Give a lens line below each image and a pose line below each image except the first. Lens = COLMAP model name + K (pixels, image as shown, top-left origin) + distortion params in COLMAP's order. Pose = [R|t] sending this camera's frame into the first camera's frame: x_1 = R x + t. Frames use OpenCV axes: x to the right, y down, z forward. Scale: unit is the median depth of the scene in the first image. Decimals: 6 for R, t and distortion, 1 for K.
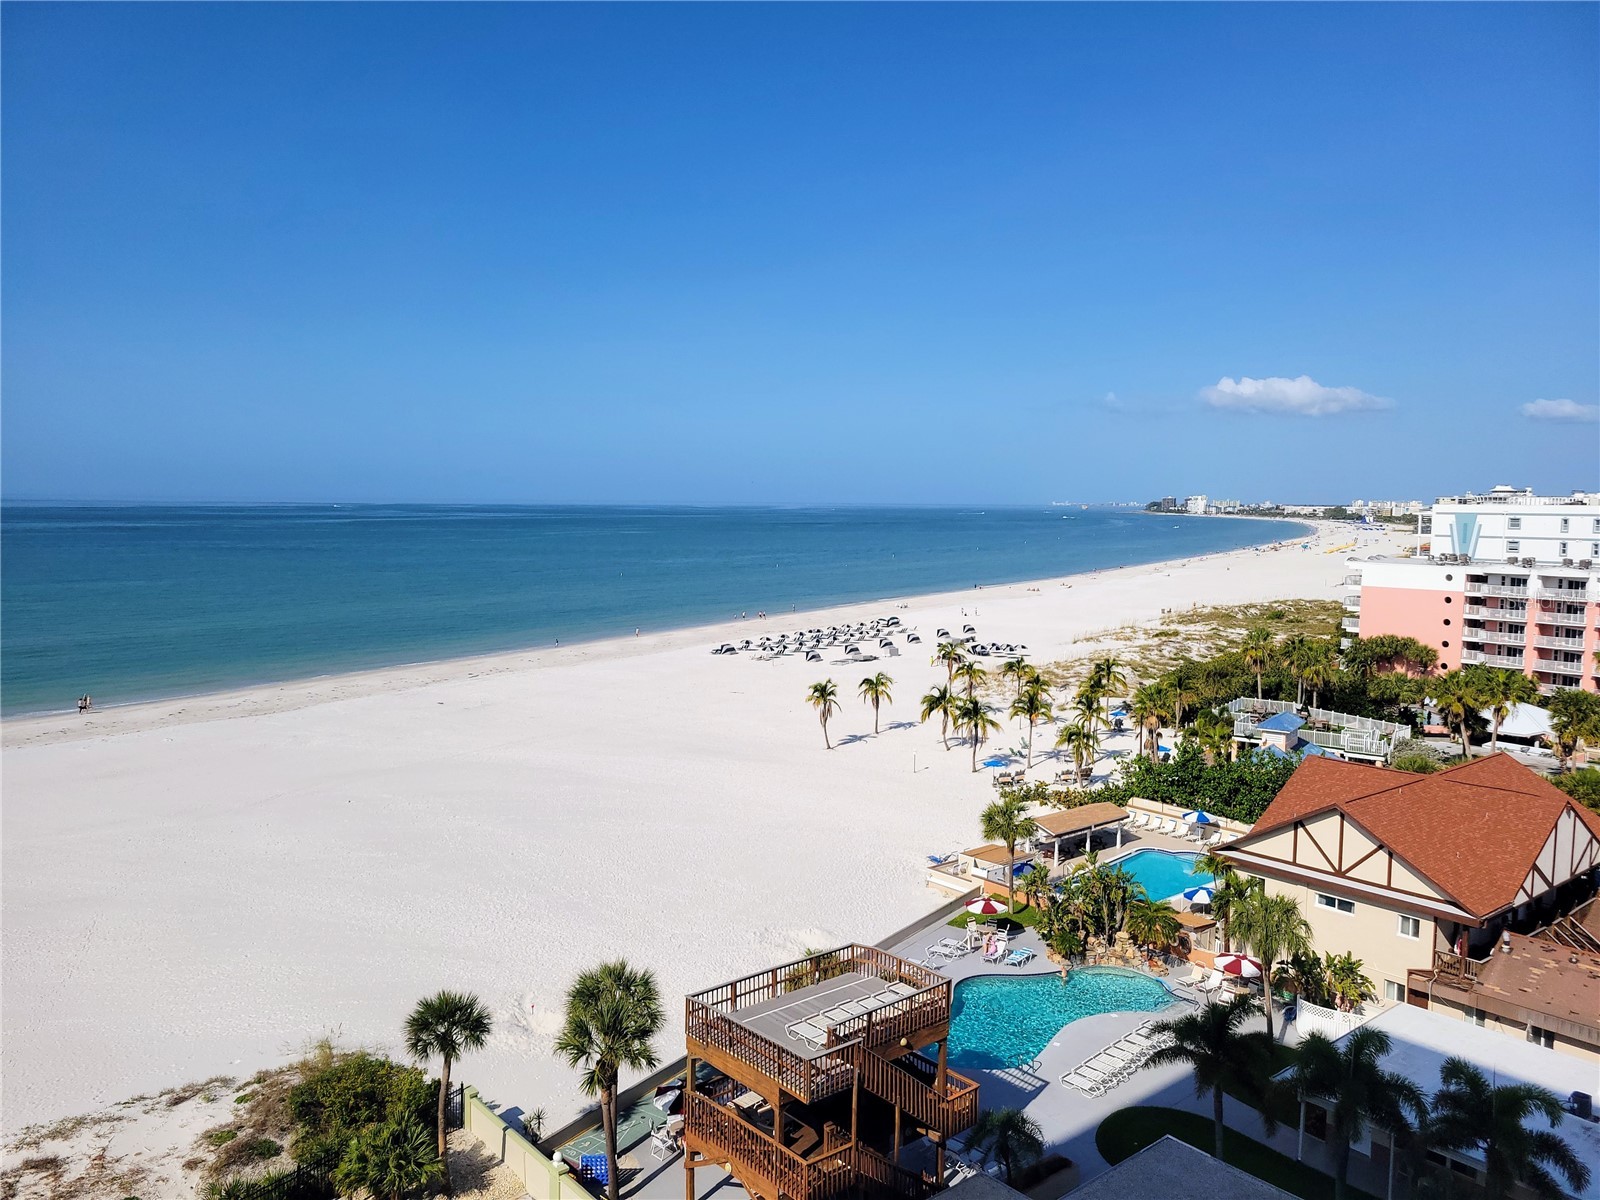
lens RADIAL K [[1207.6, 0, 790.5], [0, 1207.6, 601.6], [0, 0, 1]] dist [0.050939, -0.034438]
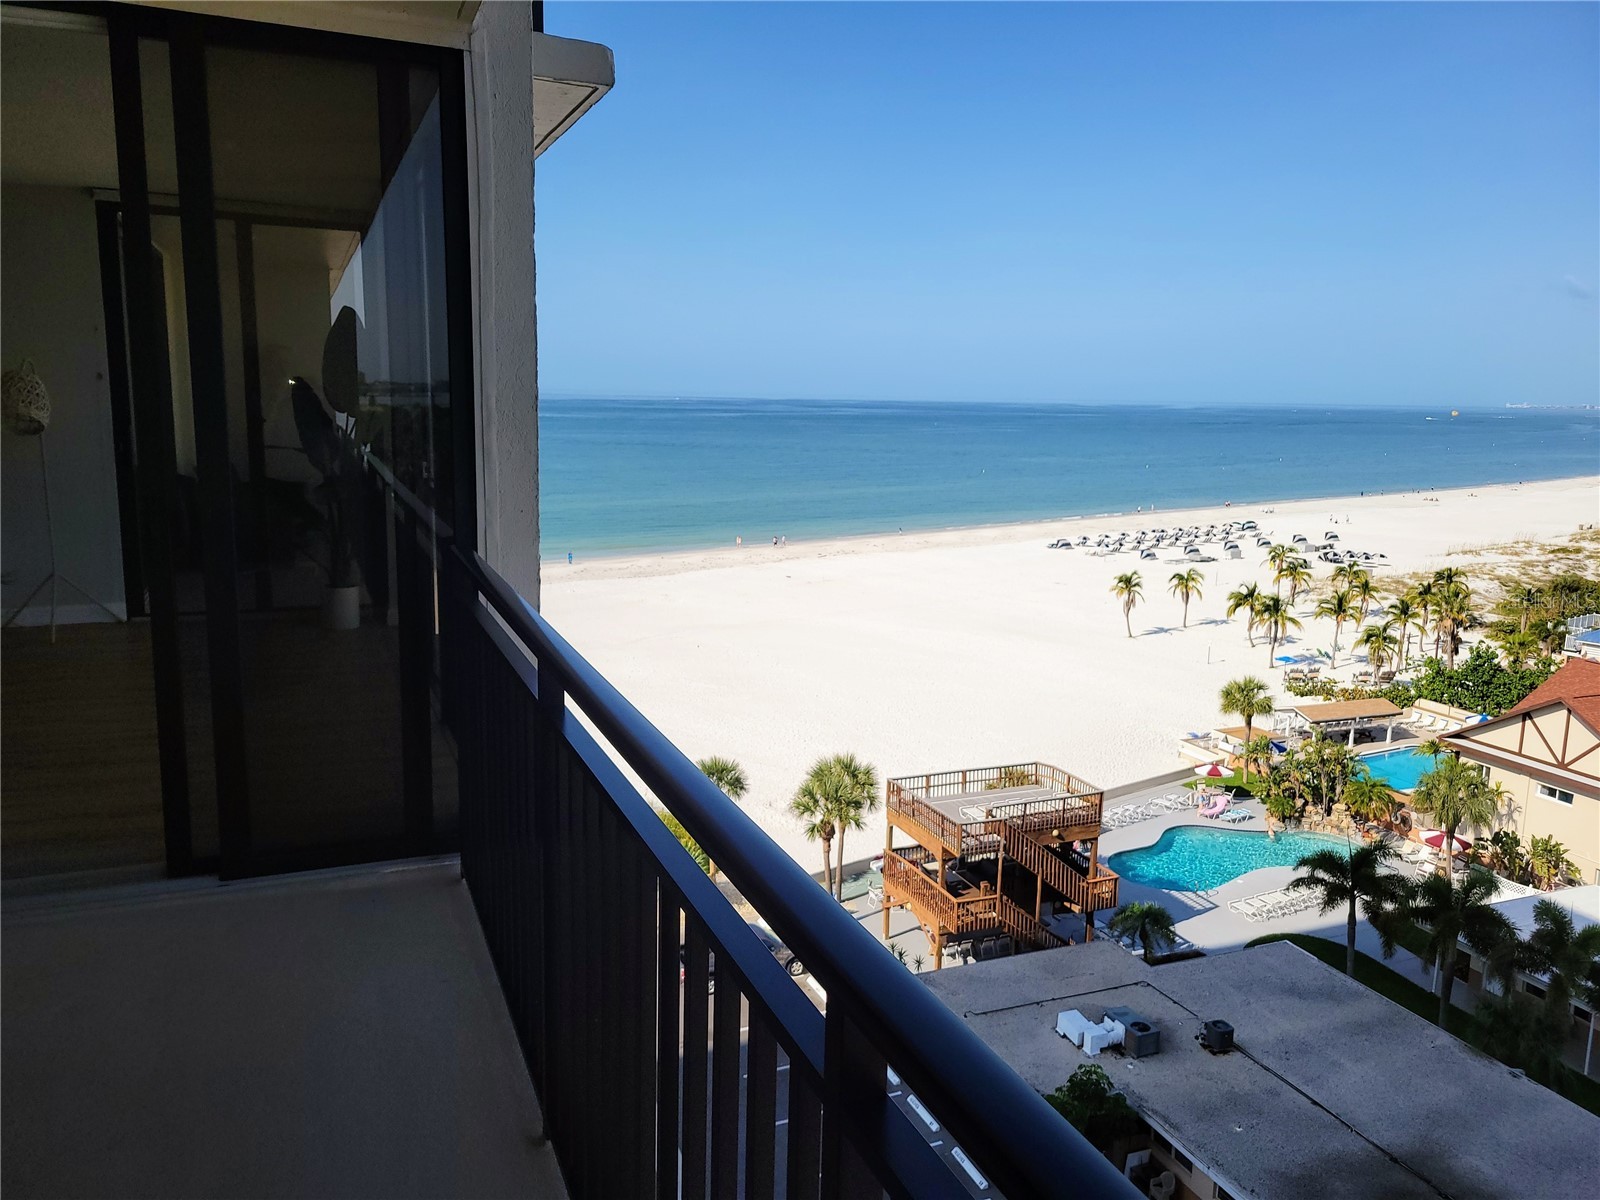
lens RADIAL K [[1207.6, 0, 788.5], [0, 1207.6, 599.4], [0, 0, 1]] dist [0.050939, -0.034438]
pose [[0.951317, 0.062504, -0.301811, 0.135021], [-0.037712, 0.995469, 0.087291, 0.018206], [0.305900, -0.071660, 0.949363, -0.172137]]
